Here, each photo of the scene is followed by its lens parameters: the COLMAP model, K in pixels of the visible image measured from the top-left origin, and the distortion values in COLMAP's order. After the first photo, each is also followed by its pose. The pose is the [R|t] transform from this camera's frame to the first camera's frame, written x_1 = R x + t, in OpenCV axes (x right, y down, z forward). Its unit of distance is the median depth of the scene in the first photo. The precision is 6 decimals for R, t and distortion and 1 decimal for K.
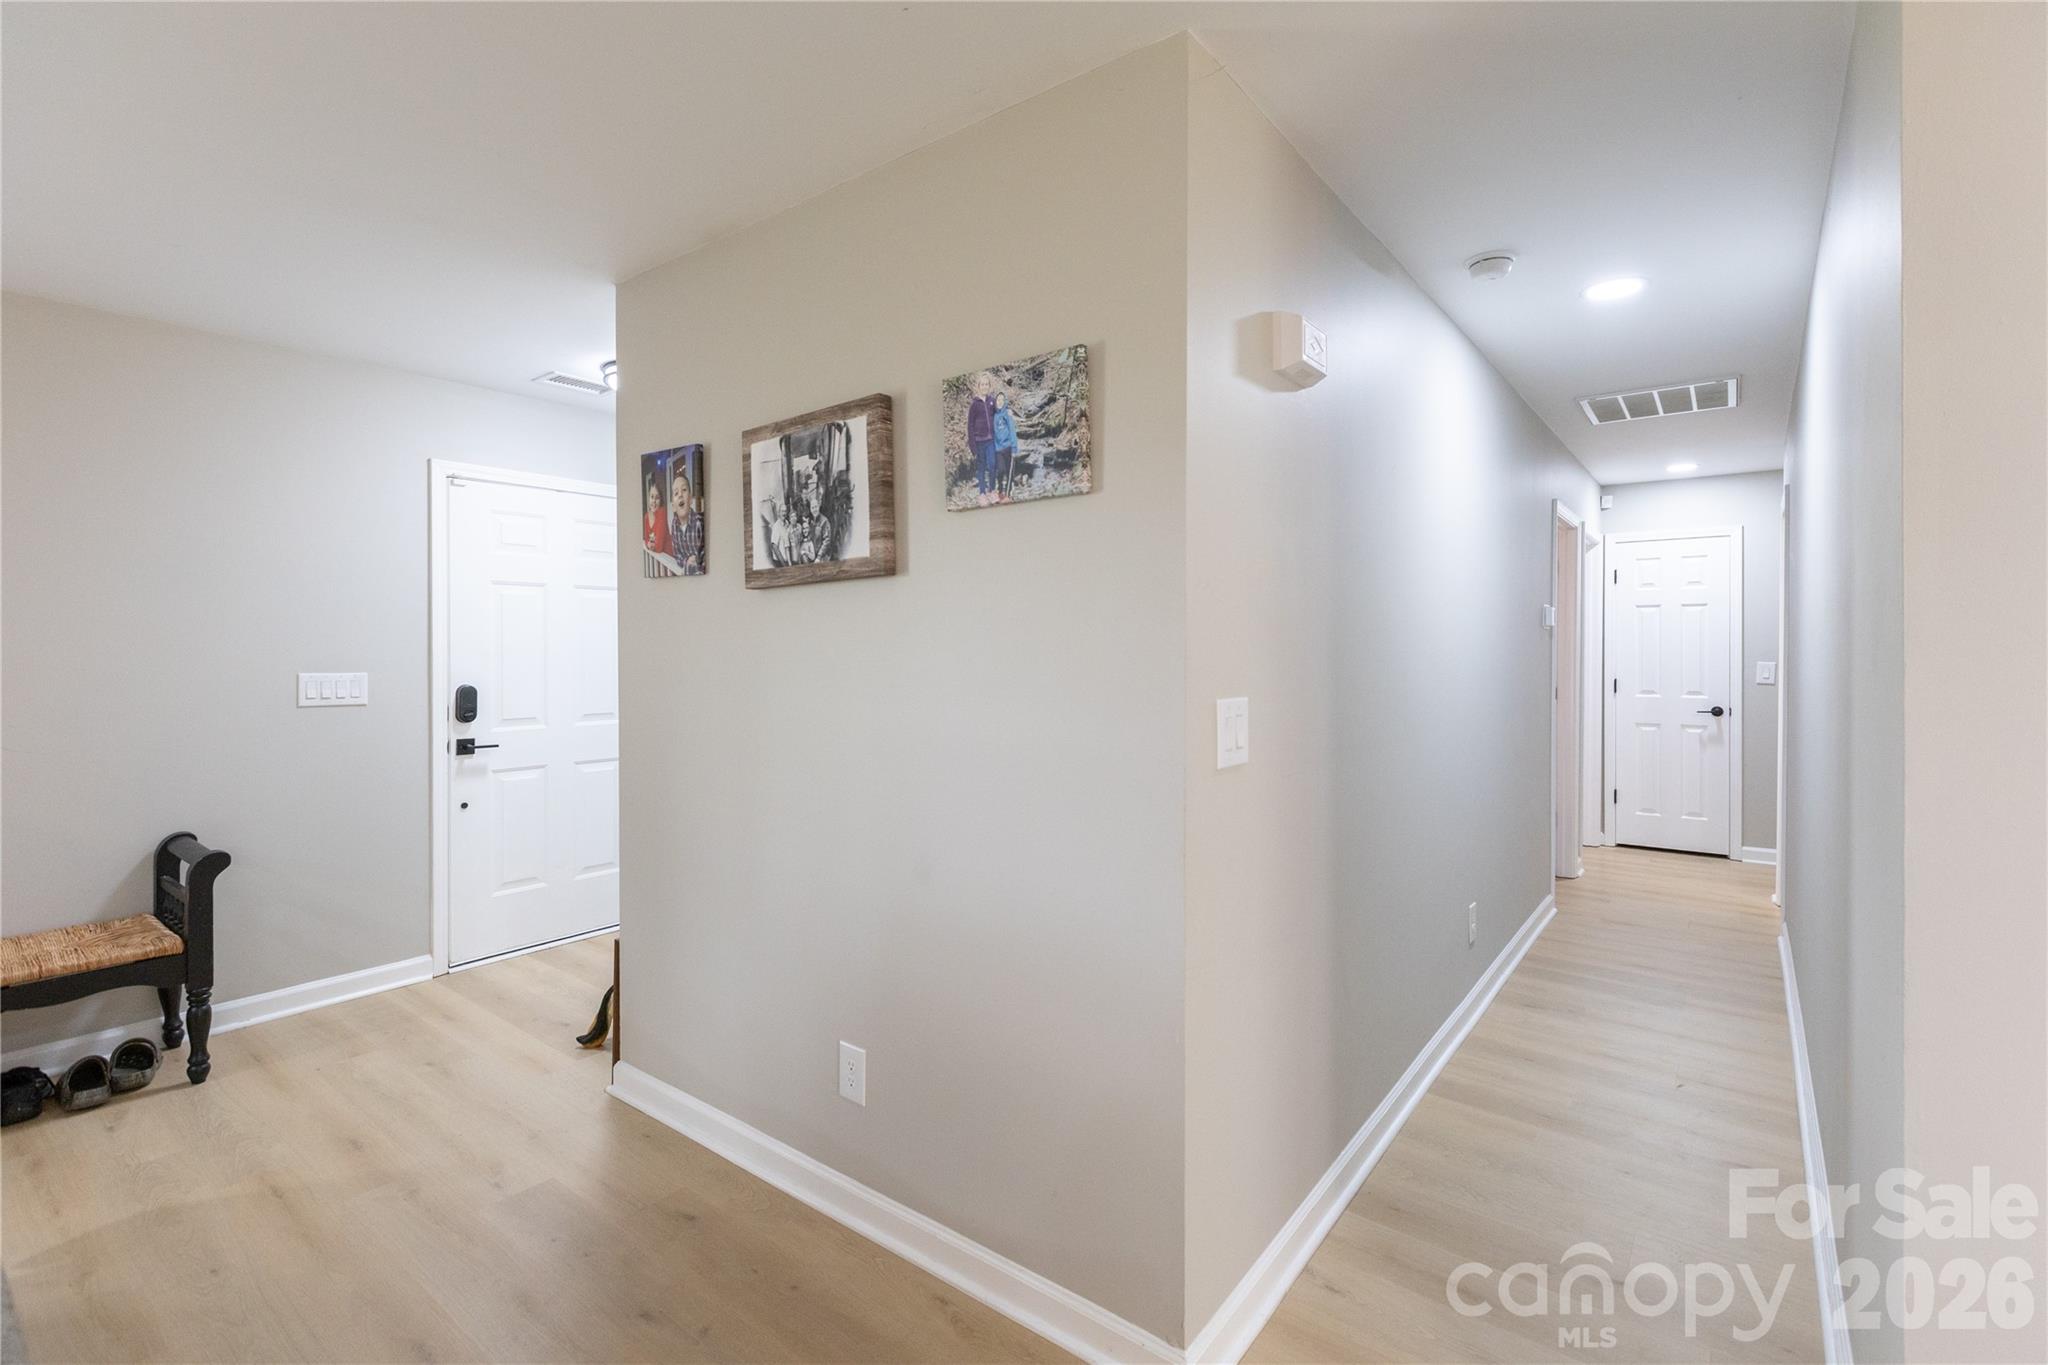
lens RADIAL K [[907.9, 0, 1031.0], [0, 907.9, 663.7], [0, 0, 1]] dist [-0.001119, -0.000280]
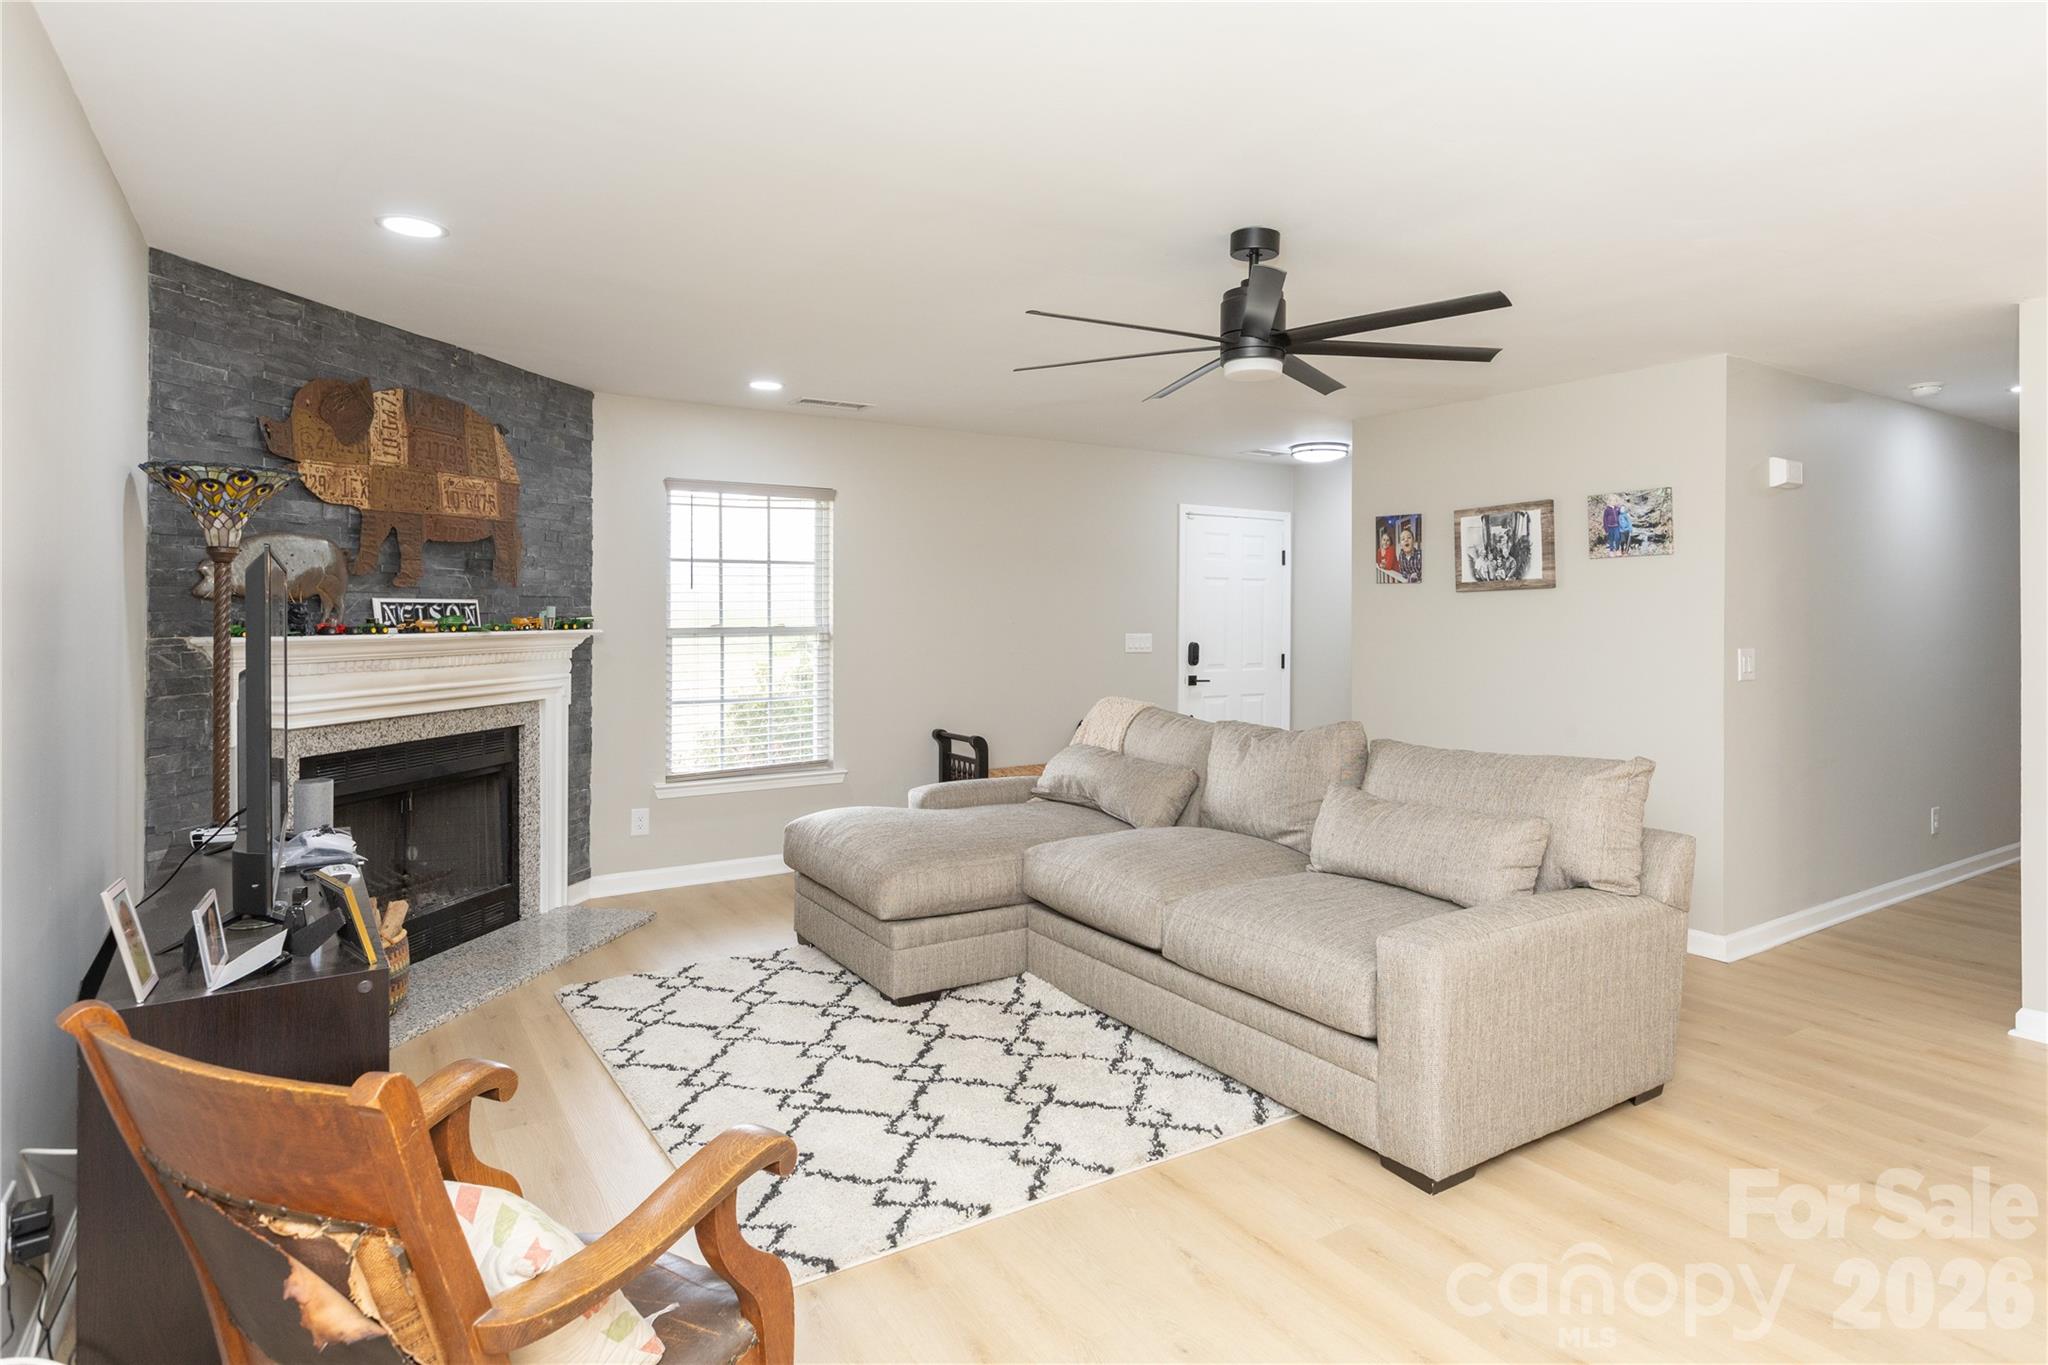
lens RADIAL K [[1079.8, 0, 1064.1], [0, 1079.8, 628.1], [0, 0, 1]] dist [-0.000535, 0.000001]
pose [[0.946576, 0.003406, -0.322463, -0.403611], [-0.002972, 0.999994, 0.001840, -0.007043], [0.322467, -0.000784, 0.946580, -1.617735]]
